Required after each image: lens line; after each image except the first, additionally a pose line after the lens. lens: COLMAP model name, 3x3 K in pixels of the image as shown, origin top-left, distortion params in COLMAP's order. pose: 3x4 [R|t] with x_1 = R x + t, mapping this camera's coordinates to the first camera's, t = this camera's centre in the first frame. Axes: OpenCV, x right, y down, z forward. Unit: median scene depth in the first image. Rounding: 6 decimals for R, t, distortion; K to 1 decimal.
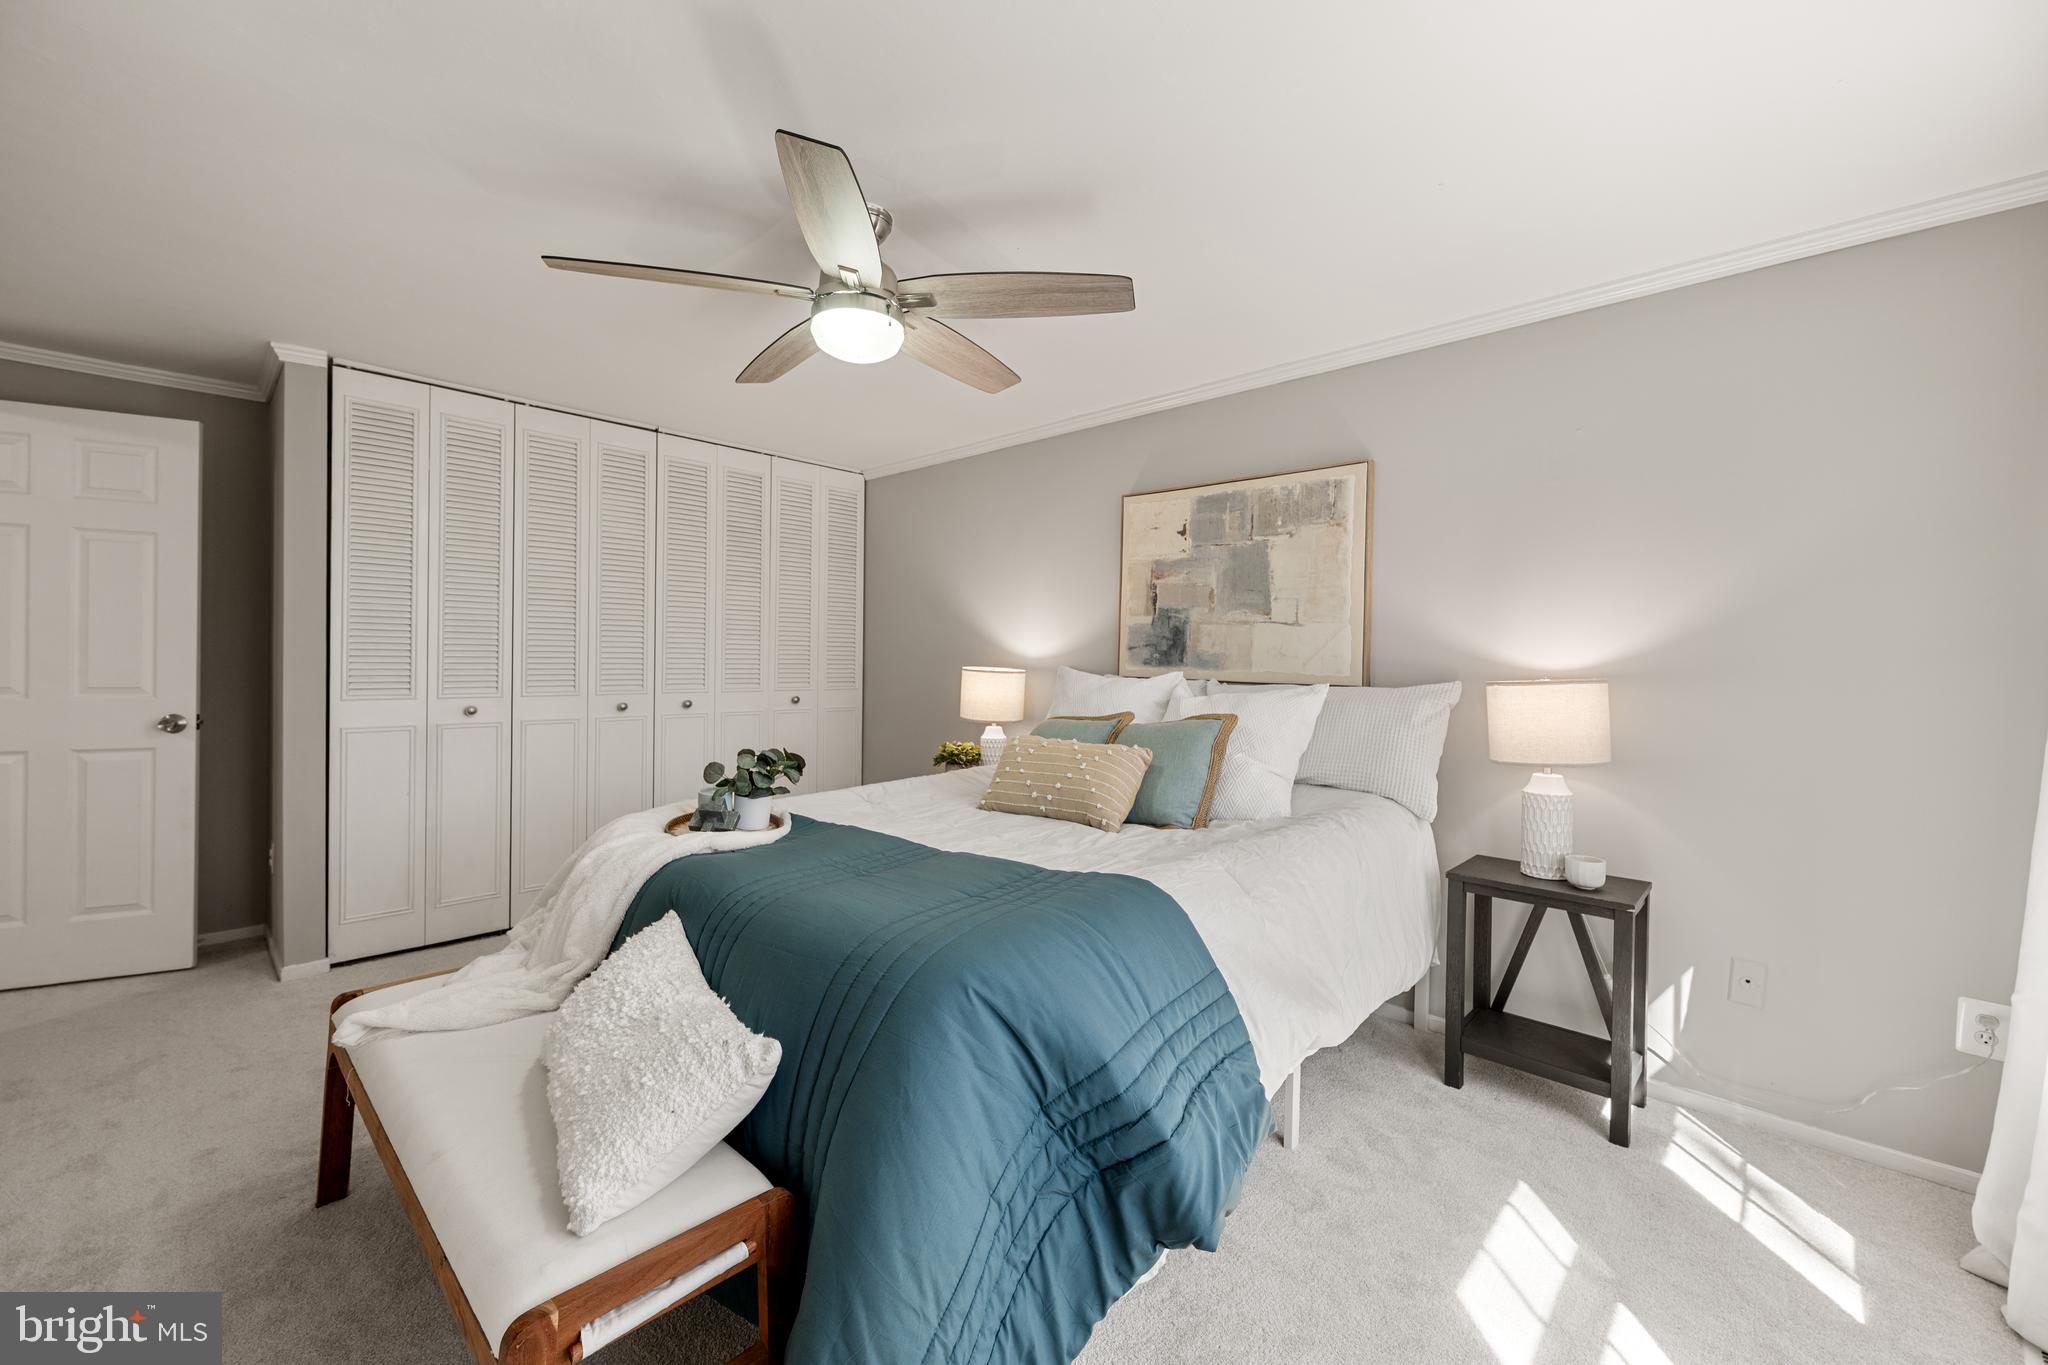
lens RADIAL K [[817.7, 0, 1034.5], [0, 817.7, 666.4], [0, 0, 1]] dist [0.002099, -0.000334]
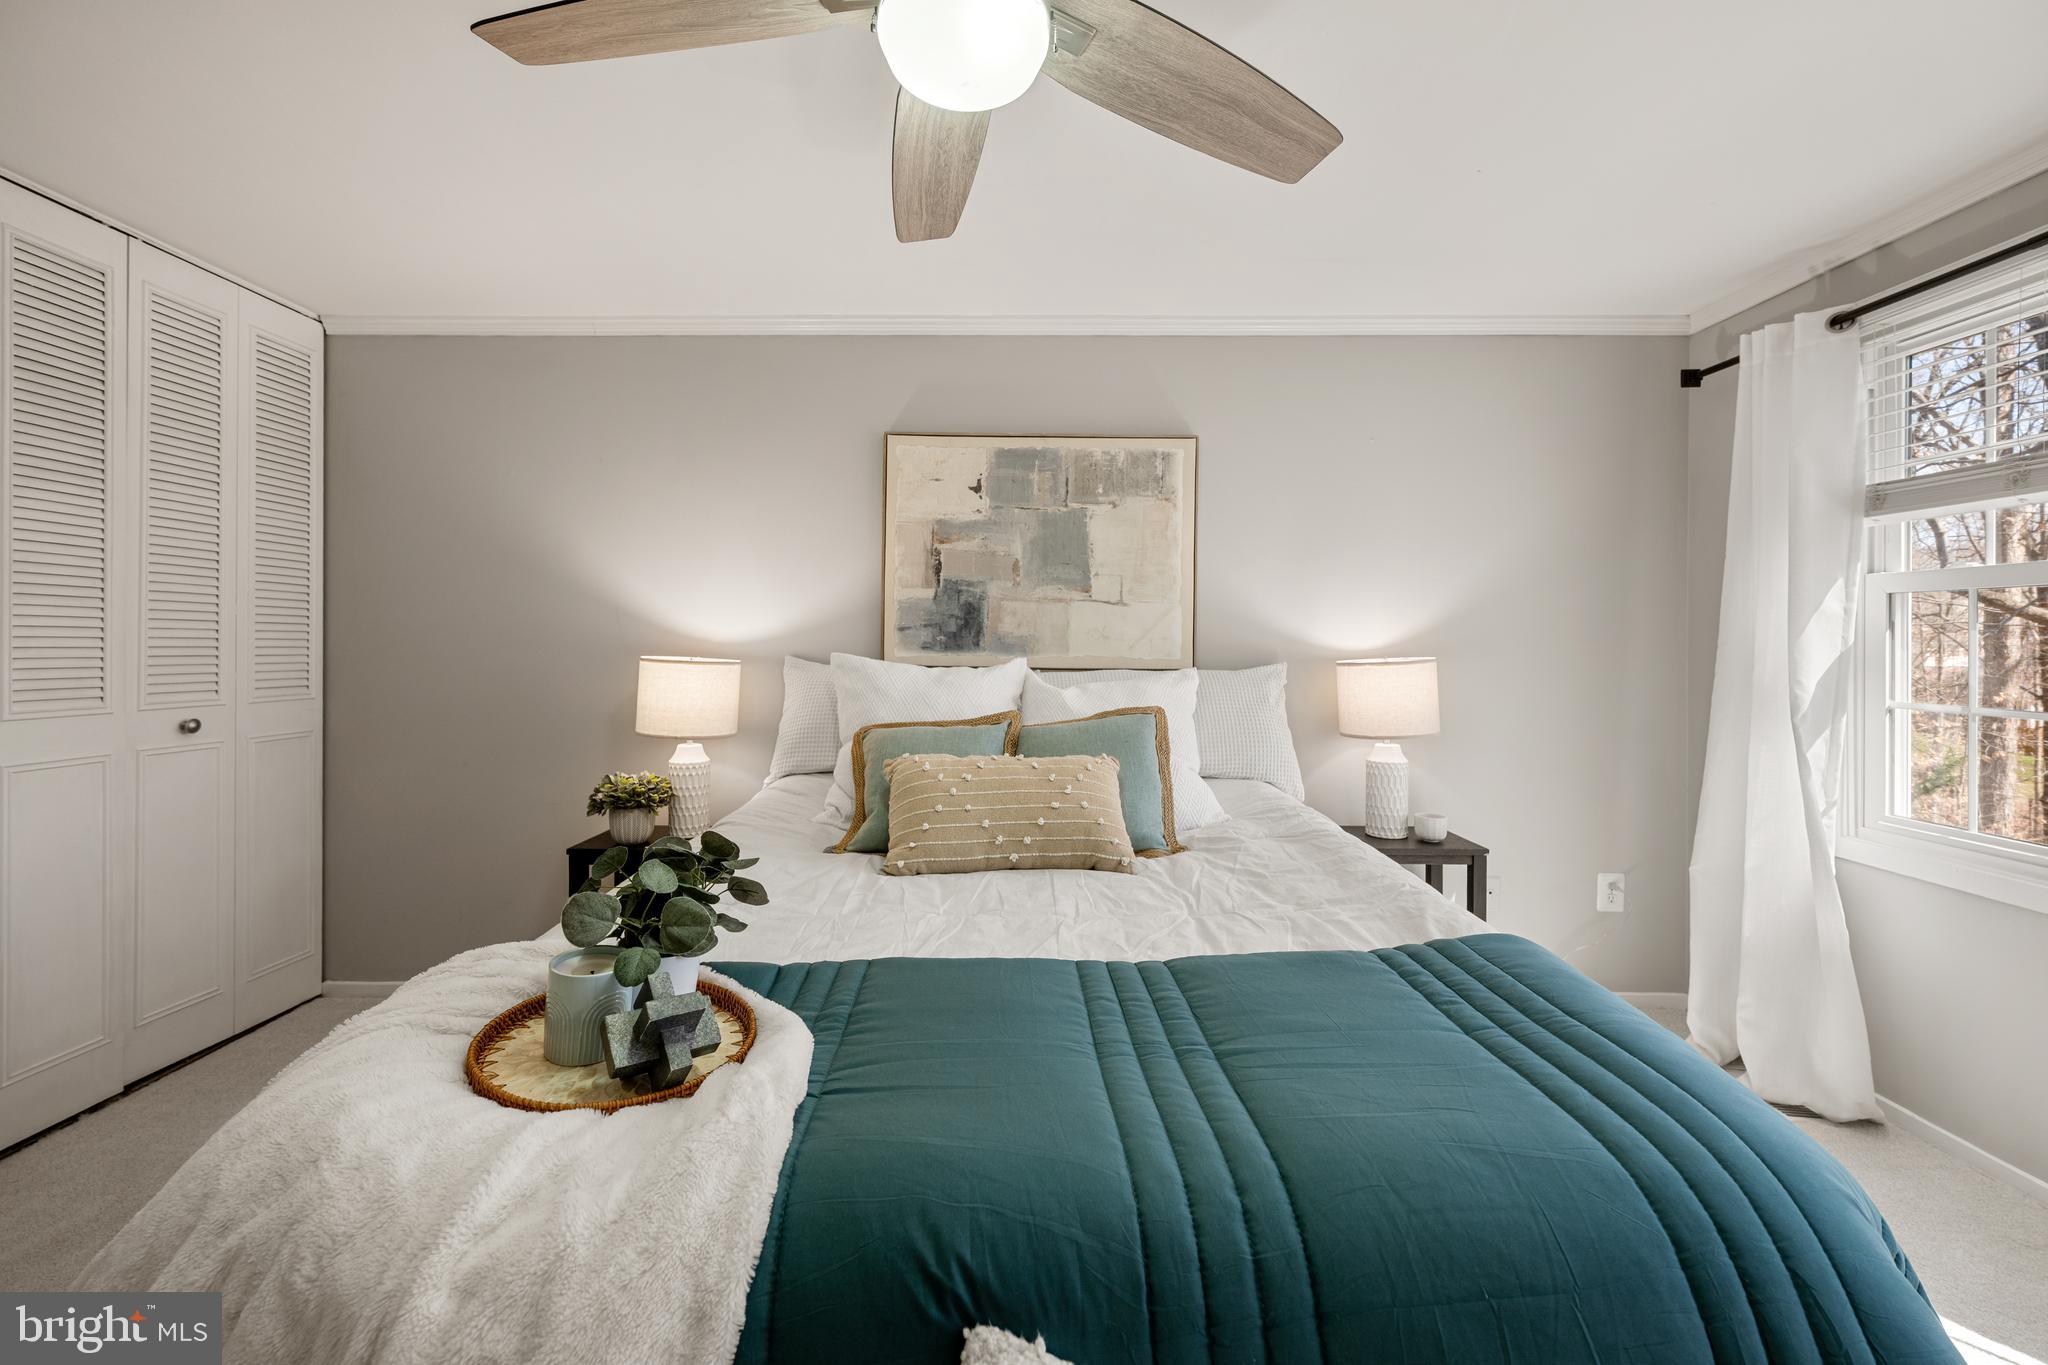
lens RADIAL K [[817.7, 0, 989.7], [0, 817.7, 646.4], [0, 0, 1]] dist [0.002099, -0.000334]
pose [[0.738529, -0.009124, 0.674160, -0.373172], [0.010770, 0.999940, 0.001734, -0.006326], [-0.674135, 0.005981, 0.738584, 0.390387]]
